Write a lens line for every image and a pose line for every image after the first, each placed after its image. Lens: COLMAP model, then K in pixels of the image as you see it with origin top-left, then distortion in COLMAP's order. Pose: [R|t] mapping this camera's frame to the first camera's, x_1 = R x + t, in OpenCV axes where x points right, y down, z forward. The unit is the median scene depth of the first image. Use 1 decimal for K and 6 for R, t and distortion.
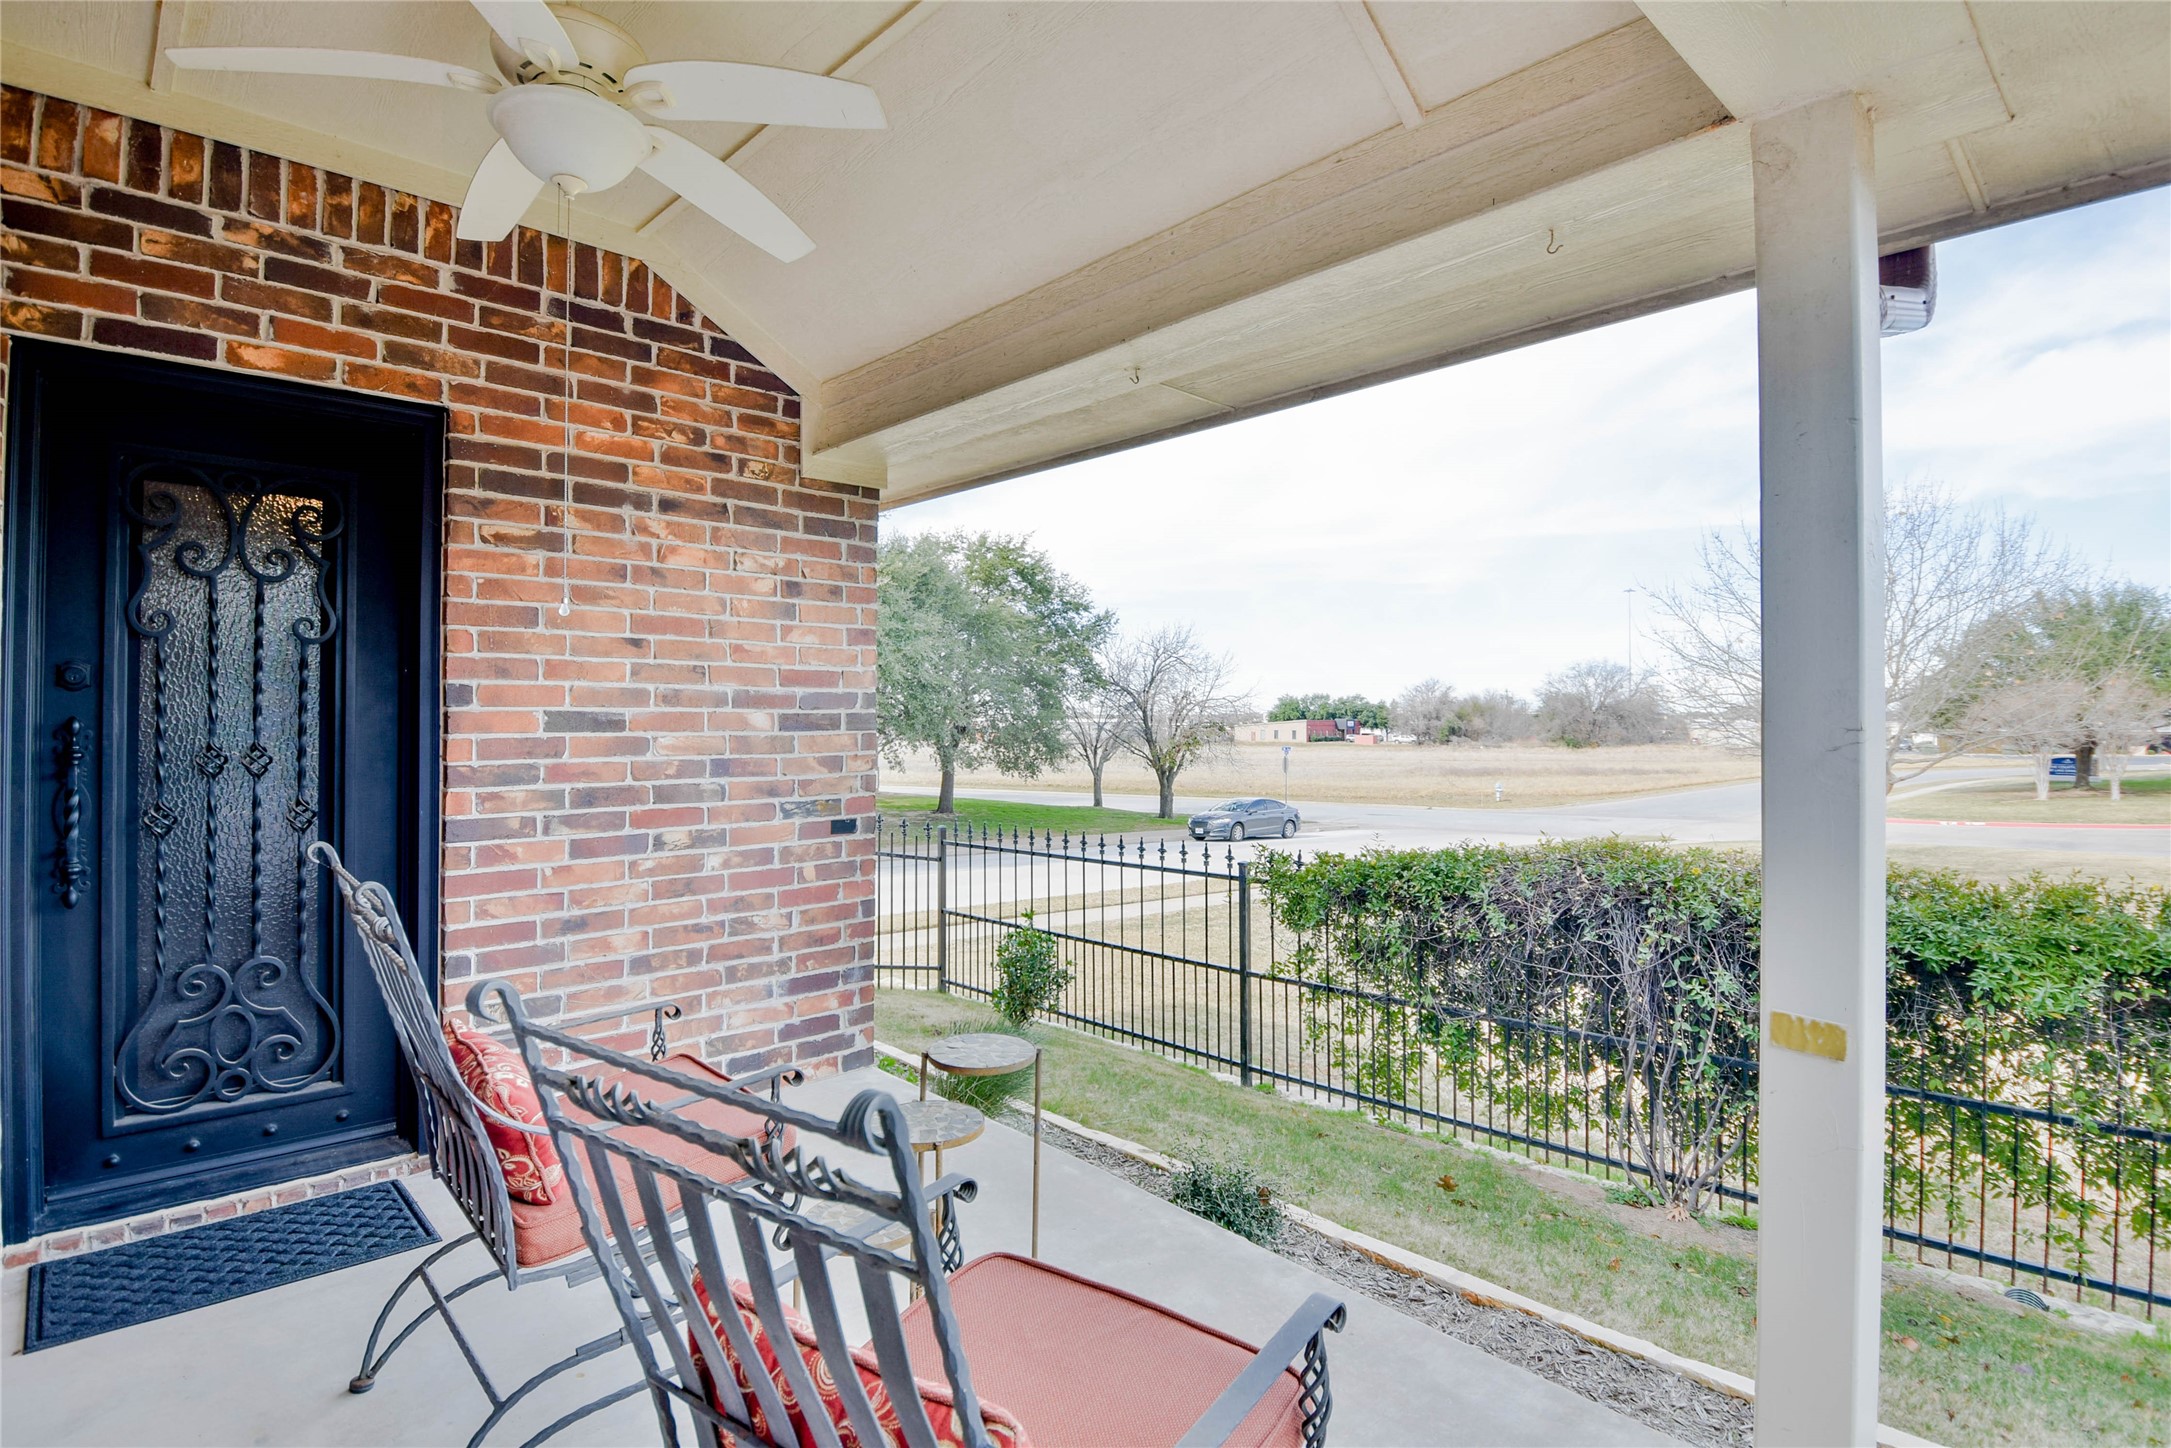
lens RADIAL K [[1091.9, 0, 1093.3], [0, 1091.9, 725.1], [0, 0, 1]] dist [-0.024598, -0.004398]
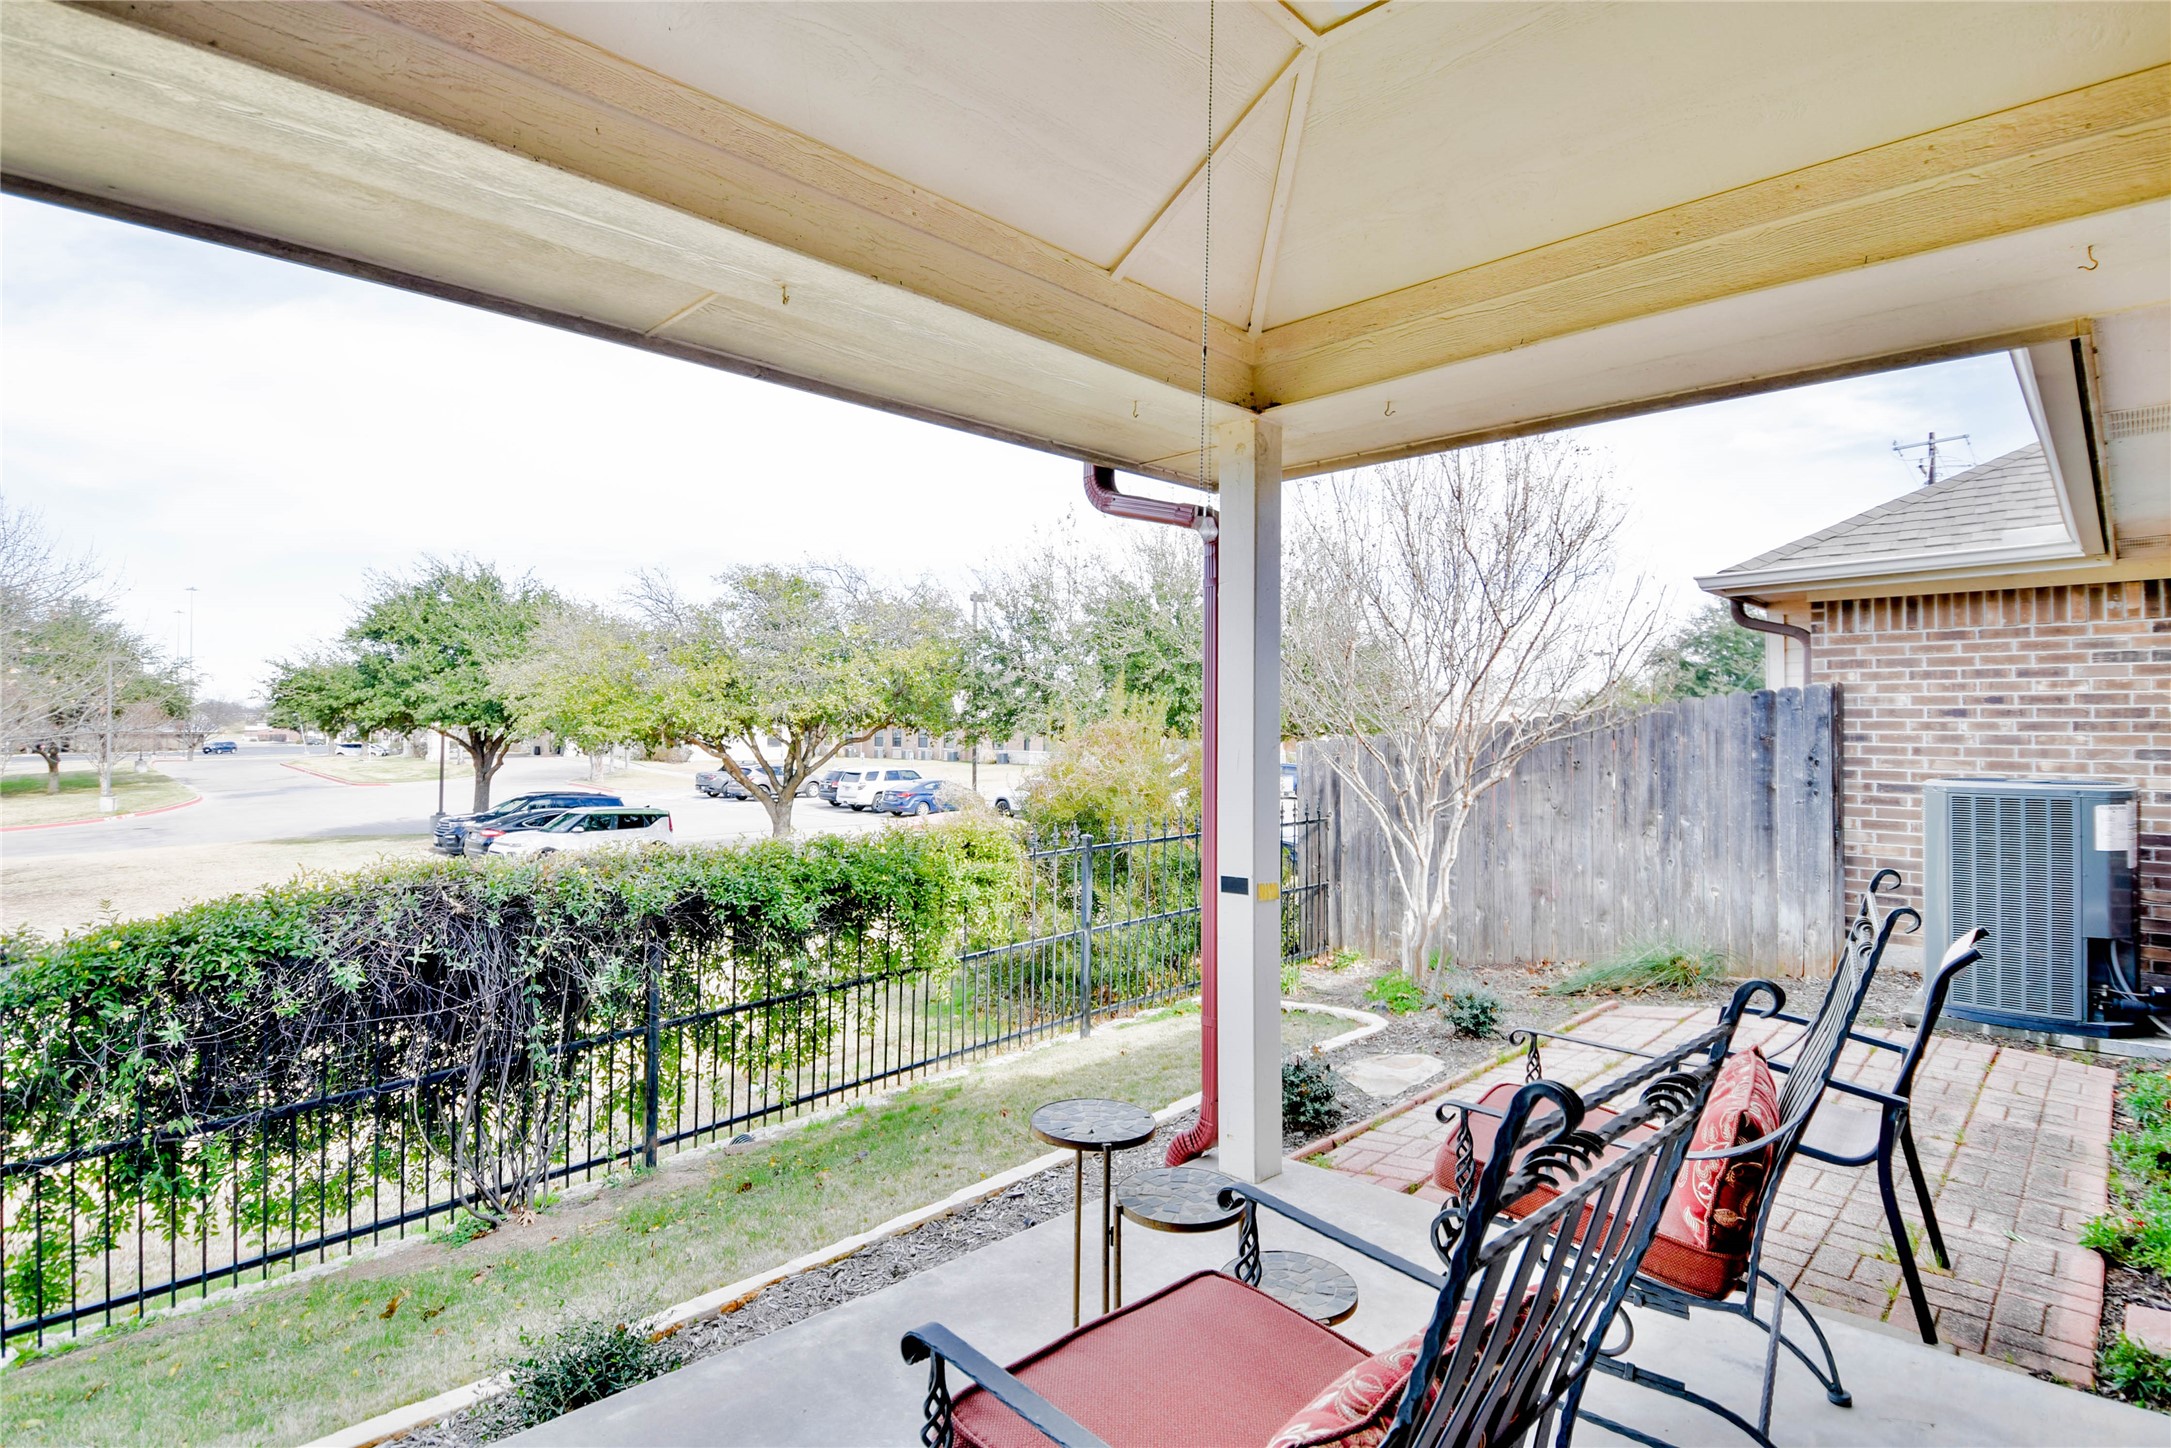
lens RADIAL K [[1091.9, 0, 1092.4], [0, 1091.9, 714.4], [0, 0, 1]] dist [-0.024598, -0.004398]
pose [[-0.067939, 0.008367, 0.997654, -0.527695], [-0.001198, 0.999963, -0.008468, -0.007433], [-0.997689, -0.001770, -0.067926, 0.577227]]
